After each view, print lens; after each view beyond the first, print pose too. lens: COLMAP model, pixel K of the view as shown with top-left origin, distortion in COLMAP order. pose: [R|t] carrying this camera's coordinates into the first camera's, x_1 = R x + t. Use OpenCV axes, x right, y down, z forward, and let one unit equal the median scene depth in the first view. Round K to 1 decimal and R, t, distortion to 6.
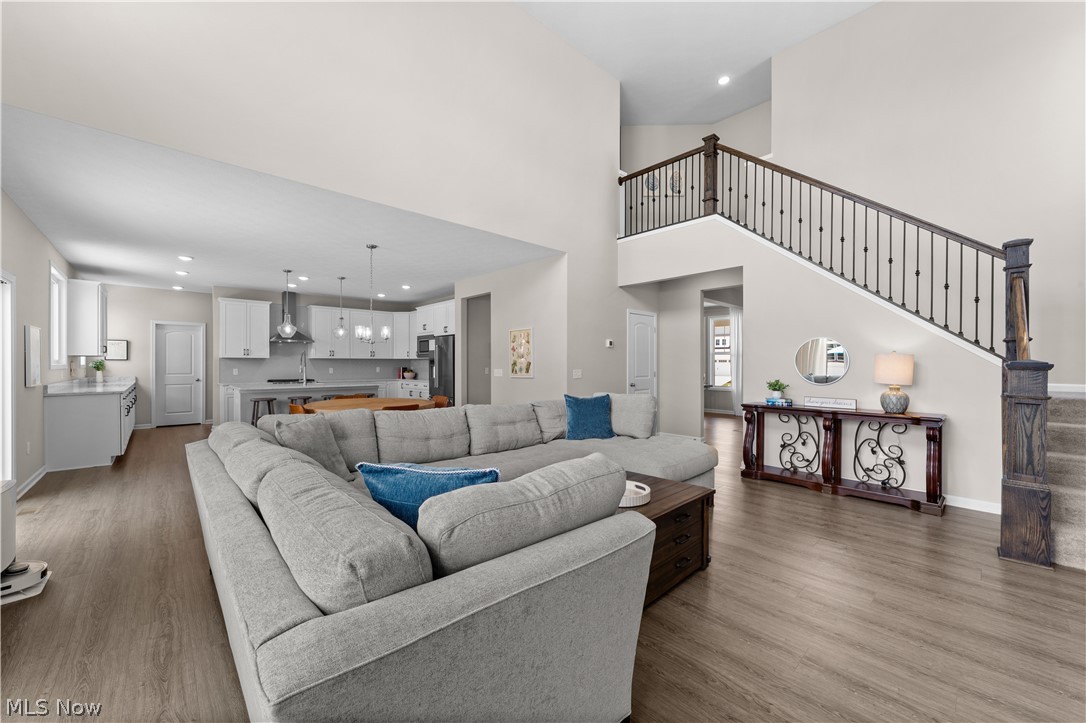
lens RADIAL K [[417.0, 0, 543.7], [0, 417.0, 364.1], [0, 0, 1]] dist [-0.006889, 0.003749]
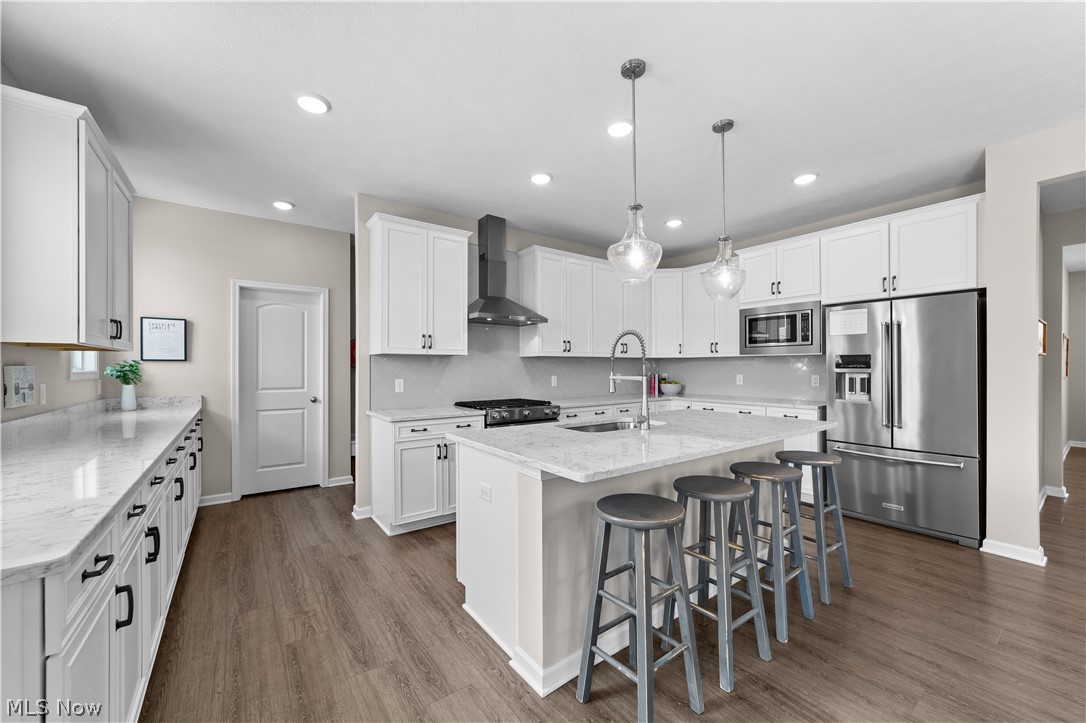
lens RADIAL K [[417.0, 0, 535.4], [0, 417.0, 366.3], [0, 0, 1]] dist [-0.006889, 0.003749]
pose [[0.993034, -0.001946, -0.117815, -0.568632], [0.001879, 0.999998, -0.000680, -0.002243], [0.117816, 0.000453, 0.993035, 0.595021]]
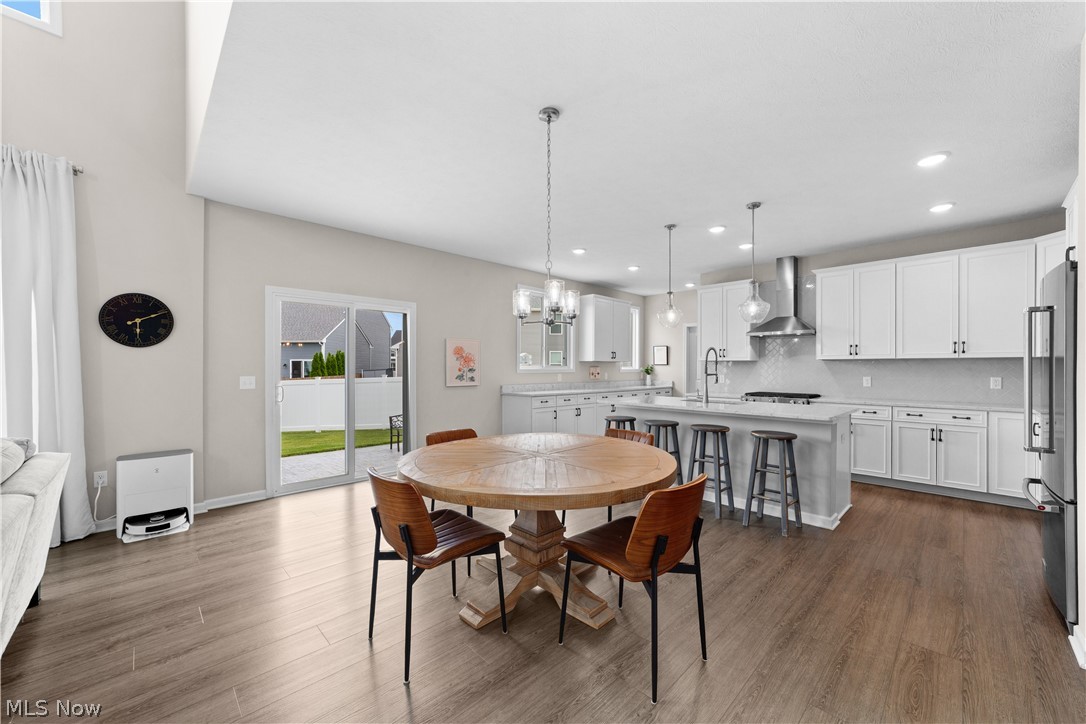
lens RADIAL K [[417.0, 0, 538.9], [0, 417.0, 366.9], [0, 0, 1]] dist [-0.006889, 0.003749]
pose [[0.029188, -0.001834, -0.999572, 0.027634], [-0.000596, 0.999998, -0.001853, -0.001829], [0.999574, 0.000650, 0.029187, 0.666743]]
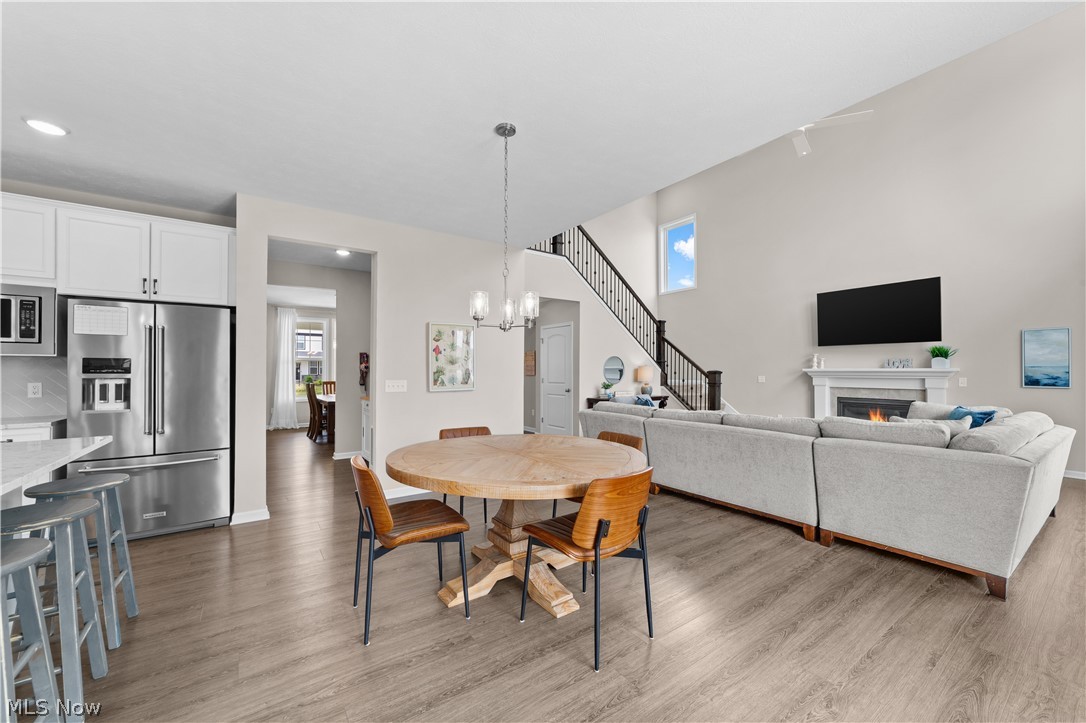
lens RADIAL K [[417.0, 0, 542.1], [0, 417.0, 365.2], [0, 0, 1]] dist [-0.006889, 0.003749]
pose [[0.135042, 0.013677, 0.990746, -0.614292], [0.000706, 0.999903, -0.013899, -0.001824], [-0.990840, 0.002576, 0.135019, 0.619538]]
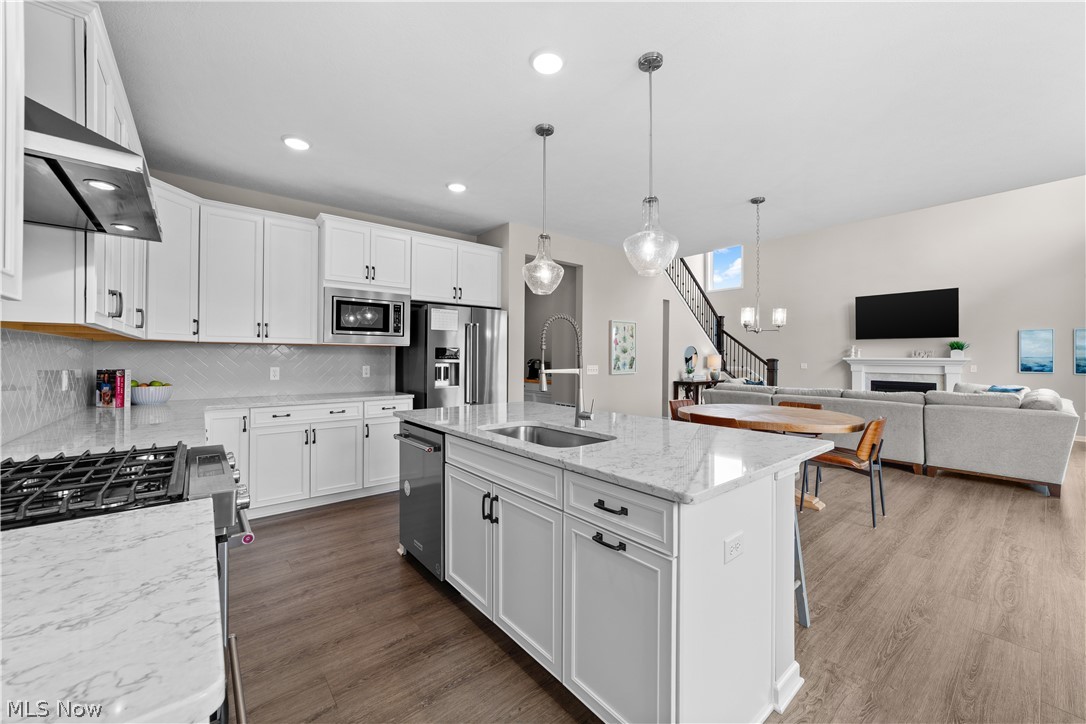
lens RADIAL K [[417.0, 0, 553.8], [0, 417.0, 357.7], [0, 0, 1]] dist [-0.006889, 0.003749]
pose [[0.053930, -0.000030, 0.998545, -0.804079], [-0.005159, 0.999987, 0.000308, -0.002300], [-0.998531, -0.005168, 0.053929, 0.911860]]
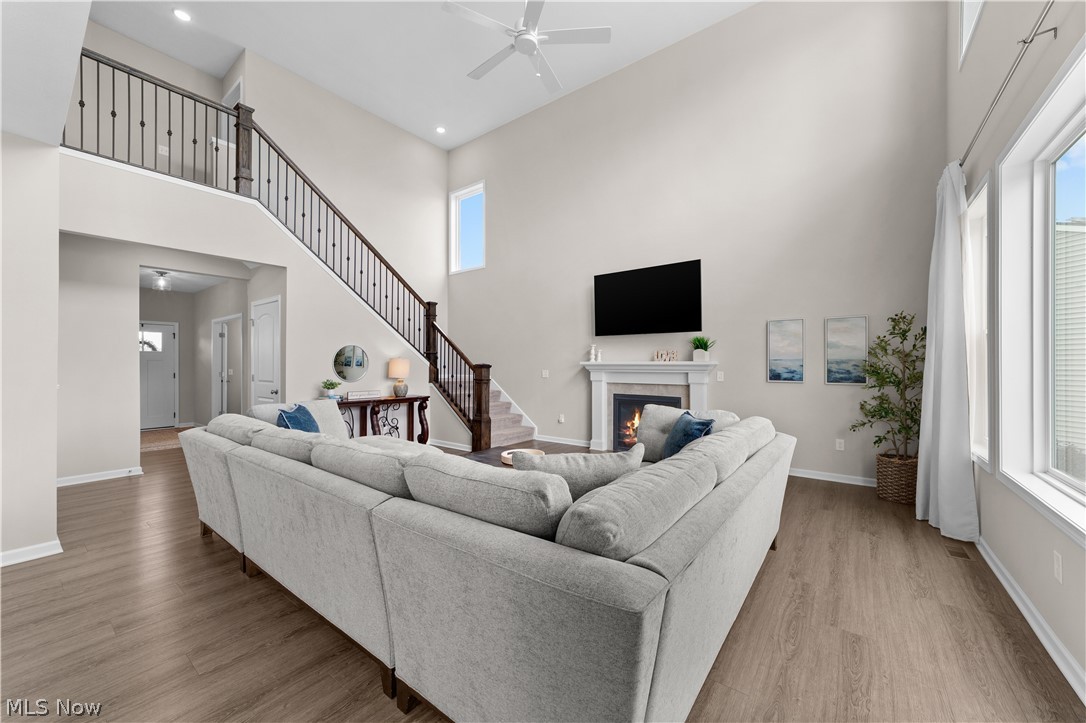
lens RADIAL K [[417.0, 0, 539.6], [0, 417.0, 361.2], [0, 0, 1]] dist [-0.006889, 0.003749]
pose [[-0.166743, 0.004289, 0.985991, -0.391352], [0.001764, 0.999990, -0.004052, -0.004234], [-0.985999, 0.001063, -0.166749, 0.369361]]
